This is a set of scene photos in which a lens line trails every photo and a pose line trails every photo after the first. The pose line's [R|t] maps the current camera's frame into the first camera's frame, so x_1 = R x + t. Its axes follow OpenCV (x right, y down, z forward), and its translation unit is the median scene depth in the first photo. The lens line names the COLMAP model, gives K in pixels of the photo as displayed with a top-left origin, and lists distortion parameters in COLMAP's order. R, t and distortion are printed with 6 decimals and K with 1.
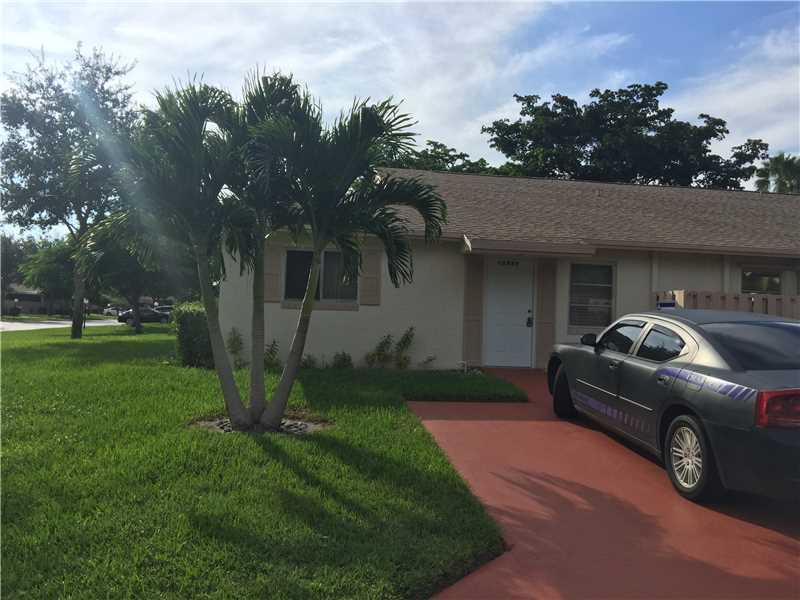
lens RADIAL K [[675.5, 0, 399.7], [0, 675.5, 298.7], [0, 0, 1]] dist [0.012430, -0.007009]
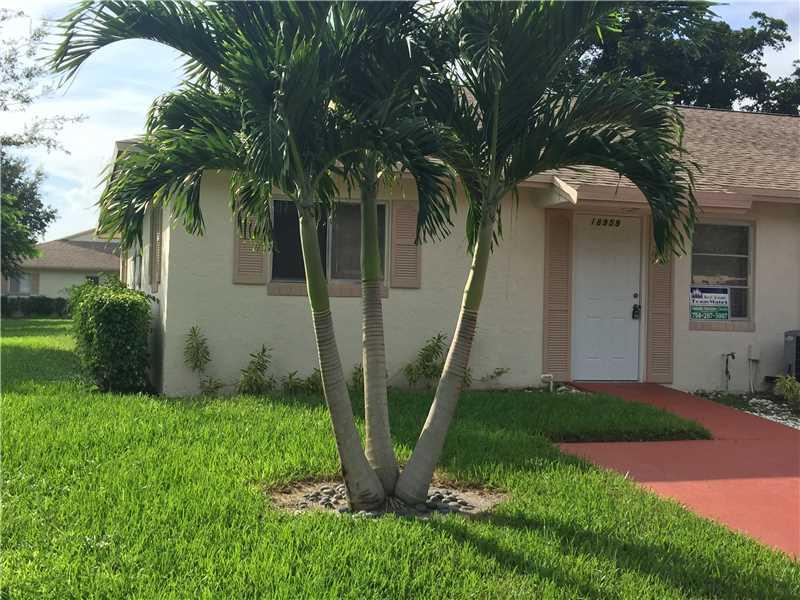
lens RADIAL K [[977.2, 0, 399.2], [0, 977.2, 300.0], [0, 0, 1]] dist [-0.007340, 0.000000]
pose [[0.990322, -0.008752, 0.138512, -0.163980], [0.005046, 0.999620, 0.027088, -0.004186], [-0.138697, -0.026127, 0.989990, 0.087923]]
